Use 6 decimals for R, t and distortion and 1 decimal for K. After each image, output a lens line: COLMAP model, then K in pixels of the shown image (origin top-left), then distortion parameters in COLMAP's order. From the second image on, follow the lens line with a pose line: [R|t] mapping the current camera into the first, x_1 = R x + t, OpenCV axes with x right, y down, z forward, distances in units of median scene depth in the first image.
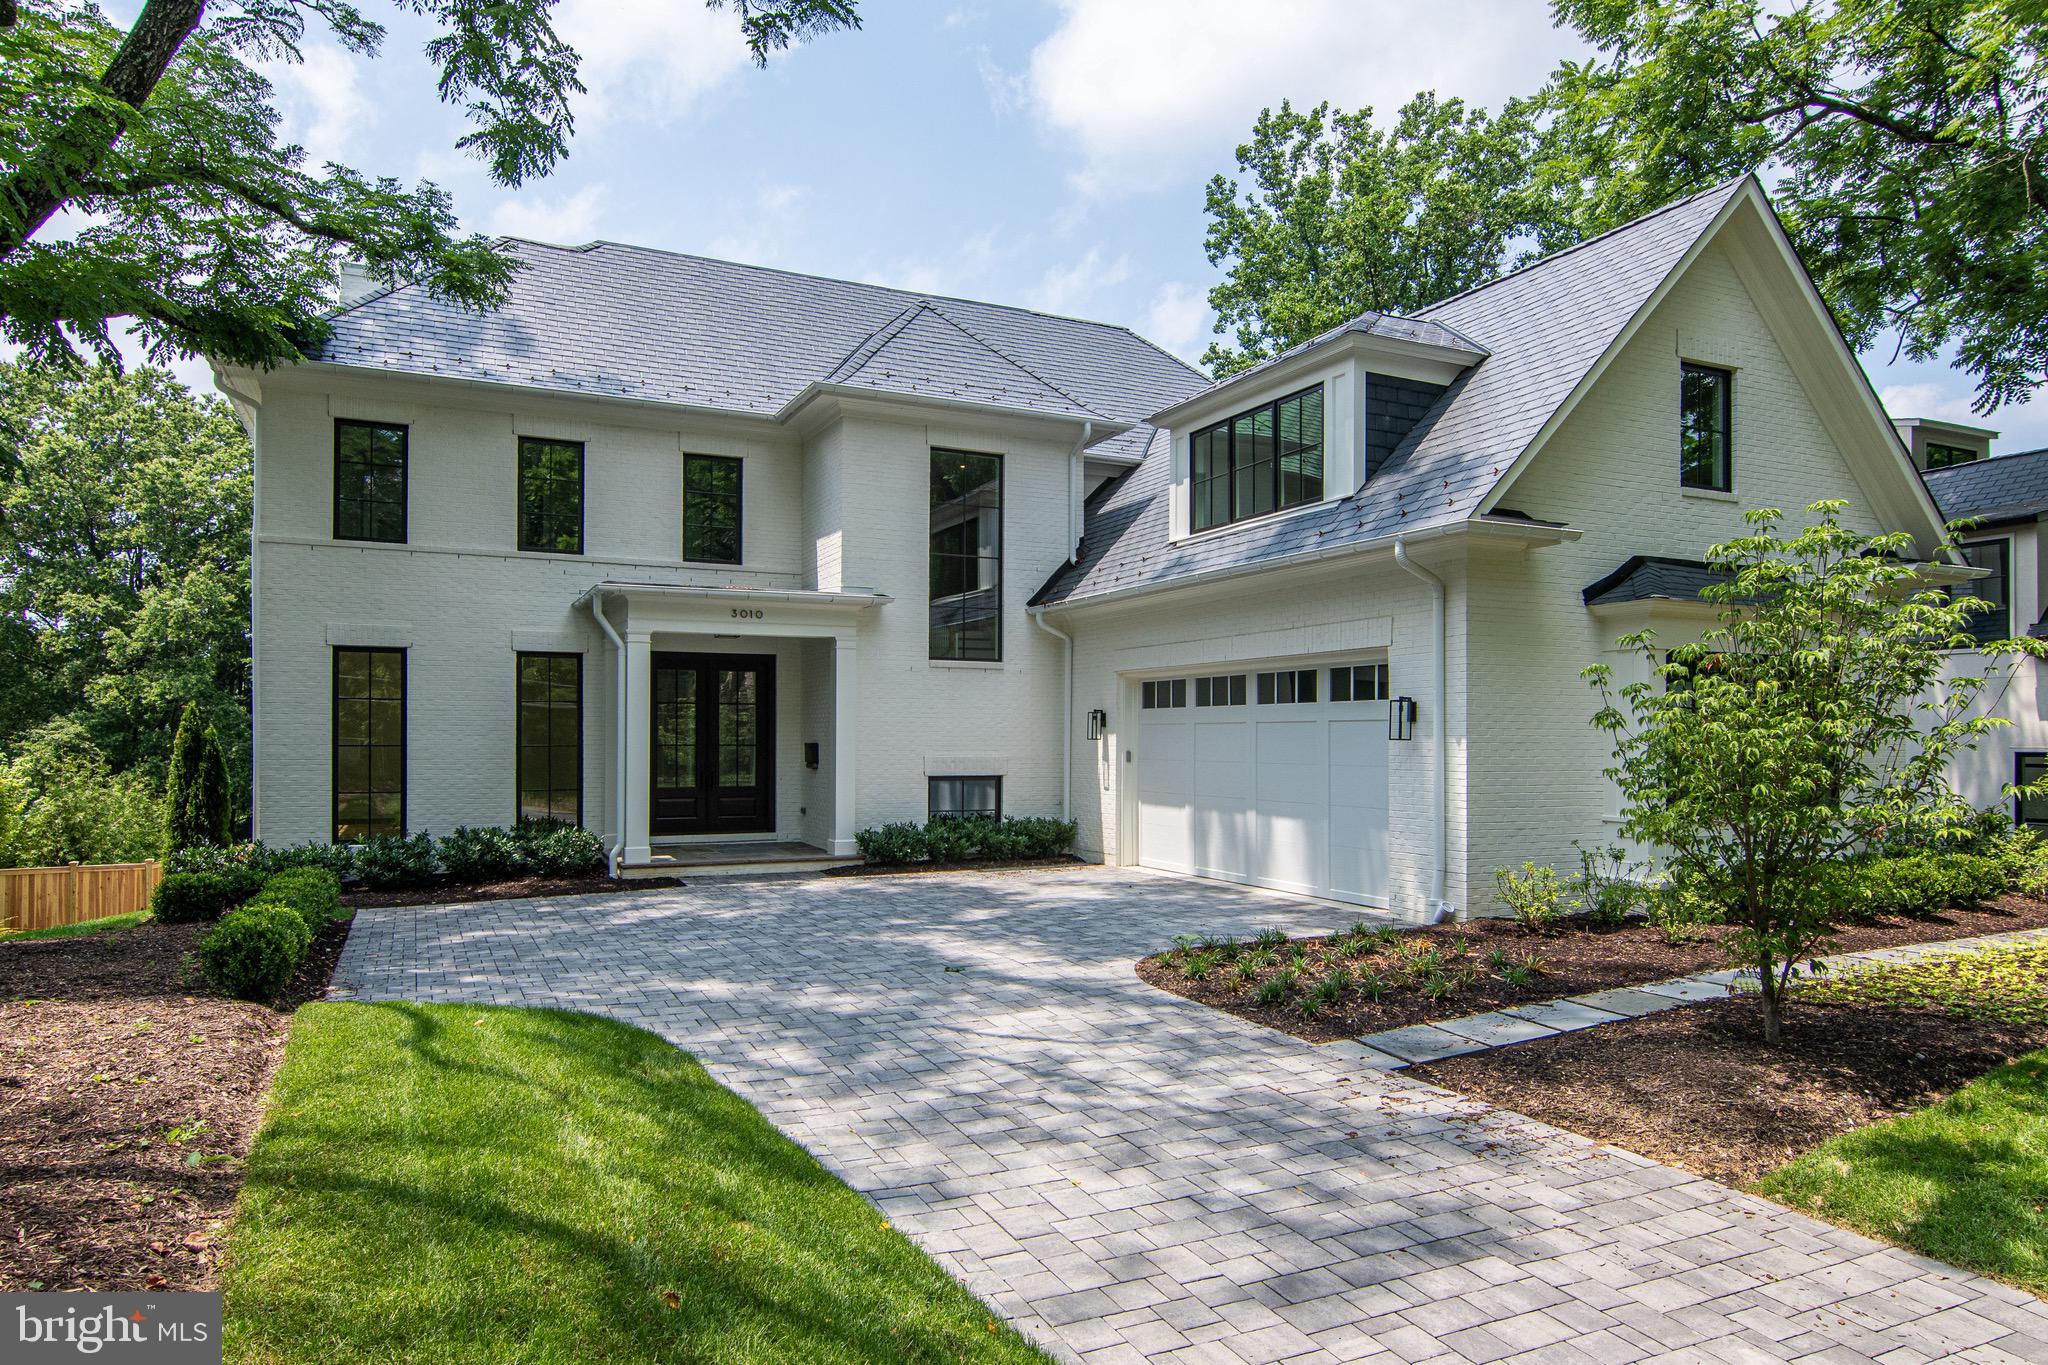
lens RADIAL K [[1178.2, 0, 963.0], [0, 1178.2, 717.4], [0, 0, 1]] dist [-0.007614, -0.000439]
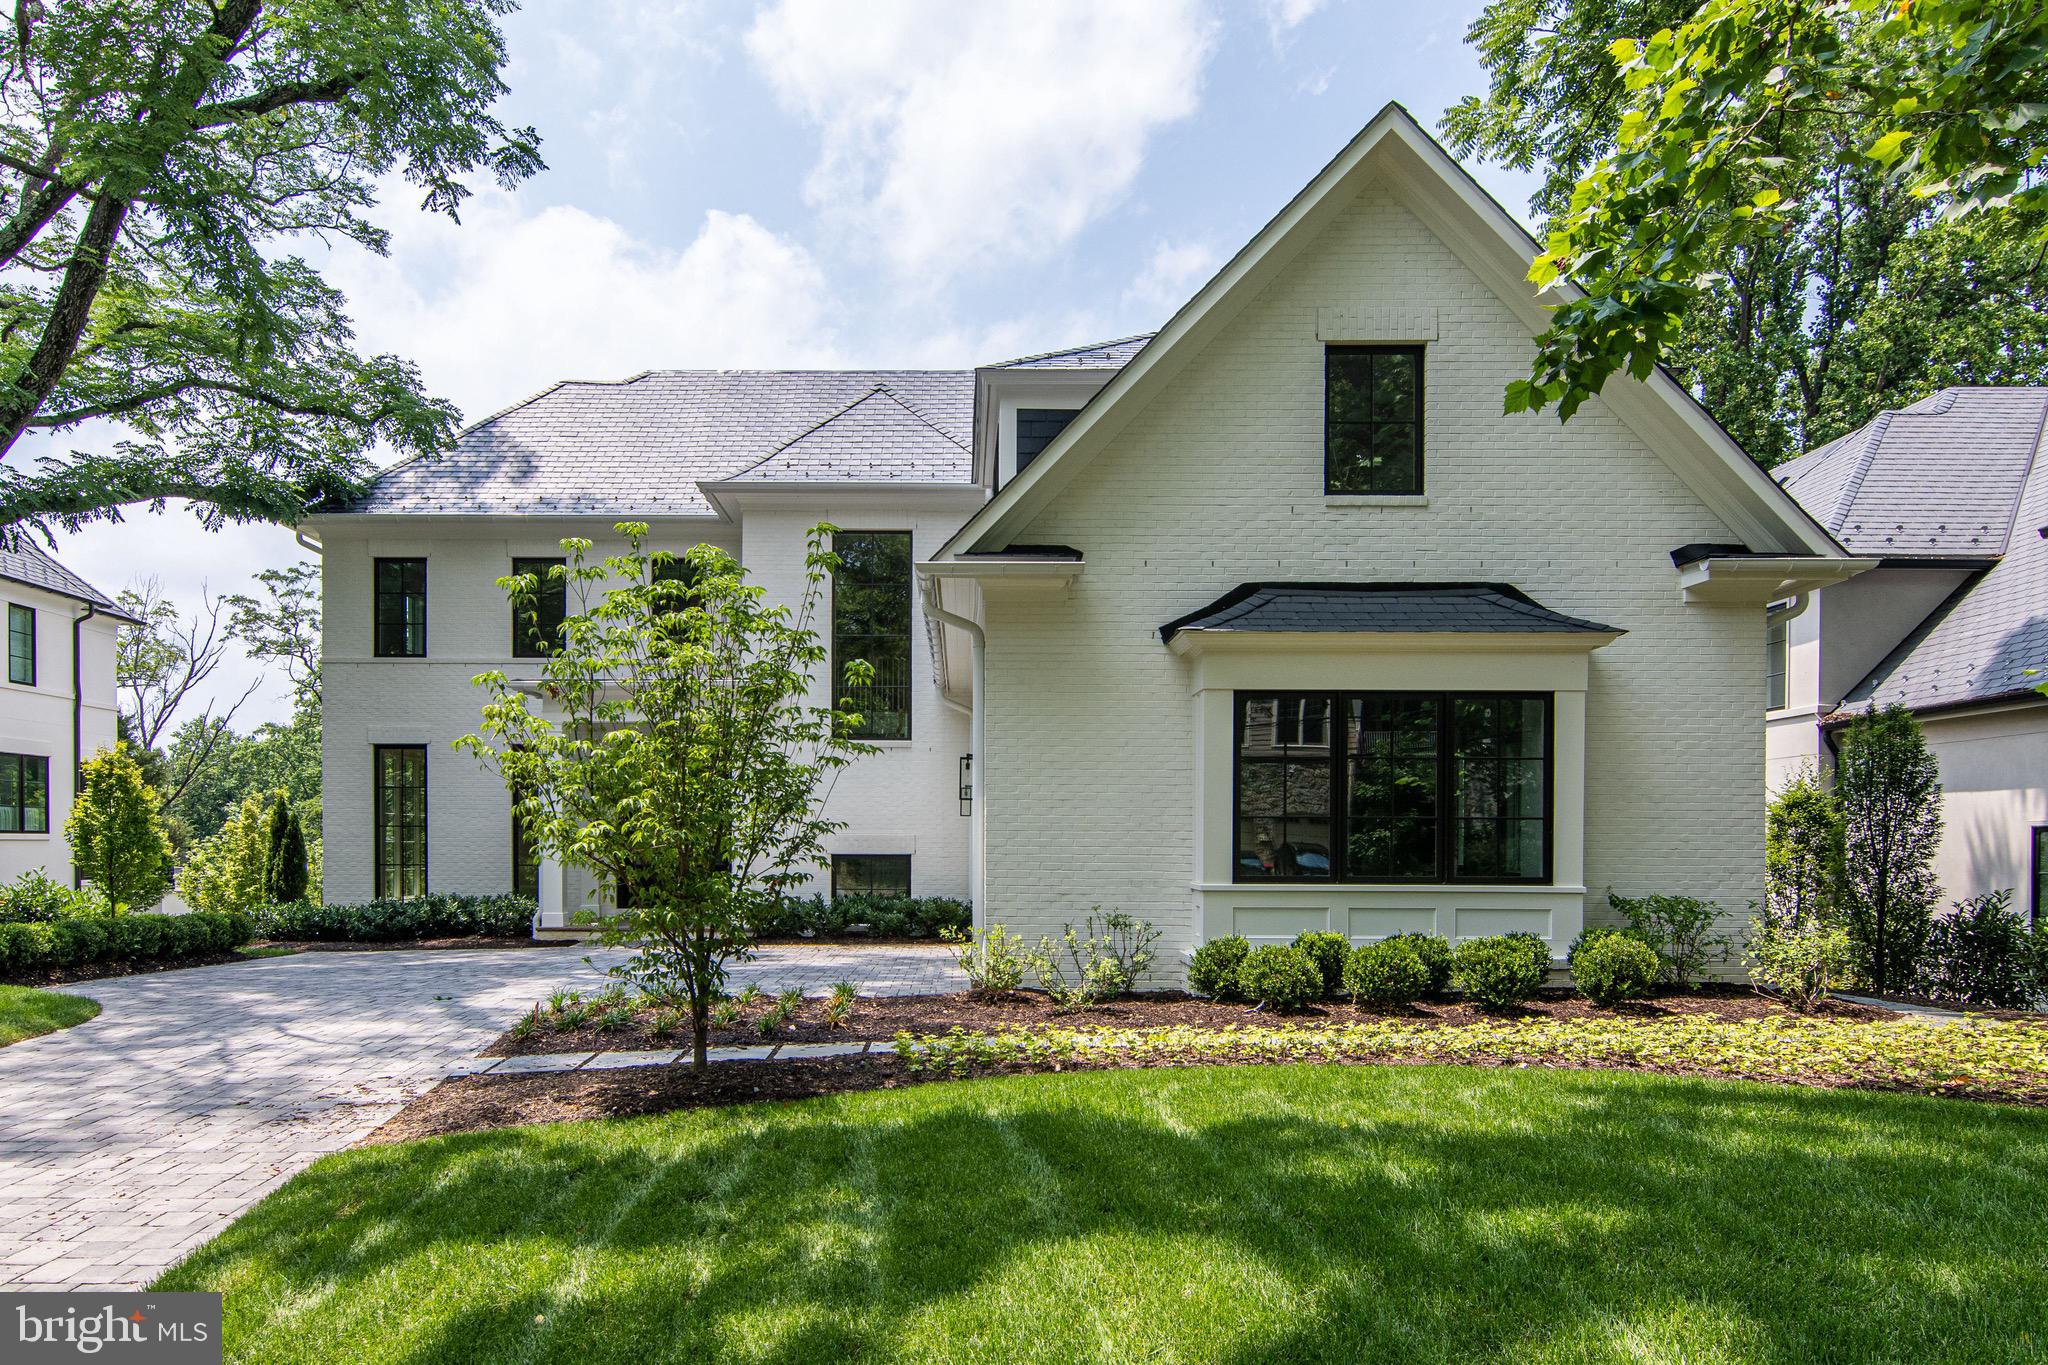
lens RADIAL K [[1297.9, 0, 1063.1], [0, 1297.9, 839.9], [0, 0, 1]] dist [-0.005584, 0.001061]
pose [[0.913412, -0.003502, -0.407021, 0.639787], [0.005638, 0.999976, 0.004050, 0.035498], [0.406997, -0.005994, 0.913410, 0.058046]]
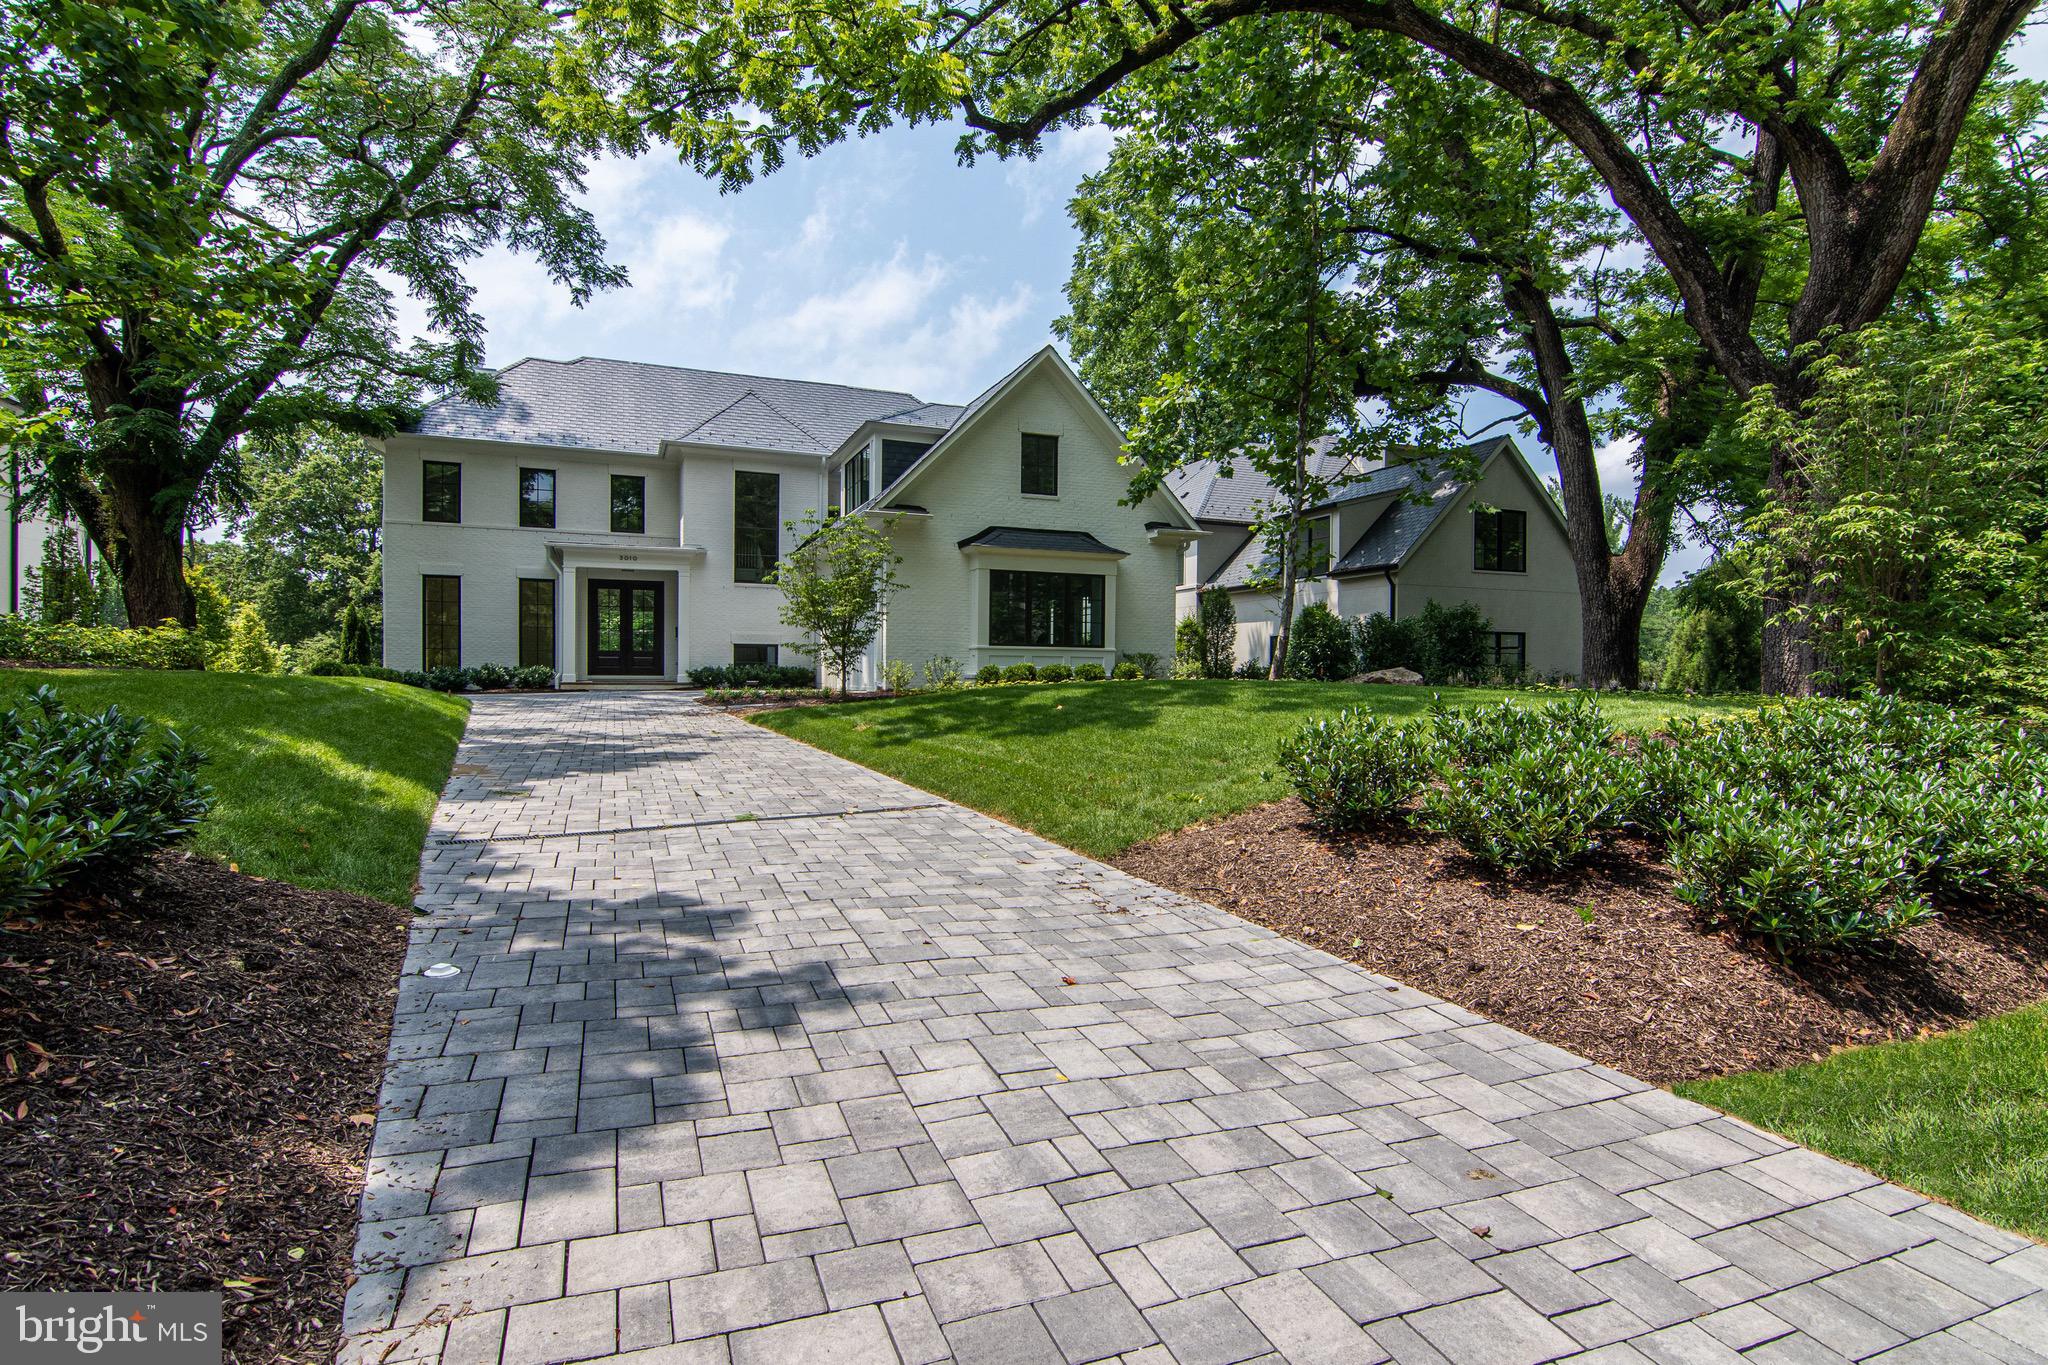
lens RADIAL K [[991.2, 0, 1042.1], [0, 991.2, 679.2], [0, 0, 1]] dist [0.002237, 0.000302]
pose [[0.998485, 0.003778, -0.054889, 0.586164], [-0.003141, 0.999927, 0.011682, 0.090920], [0.054929, -0.011492, 0.998424, -0.607251]]
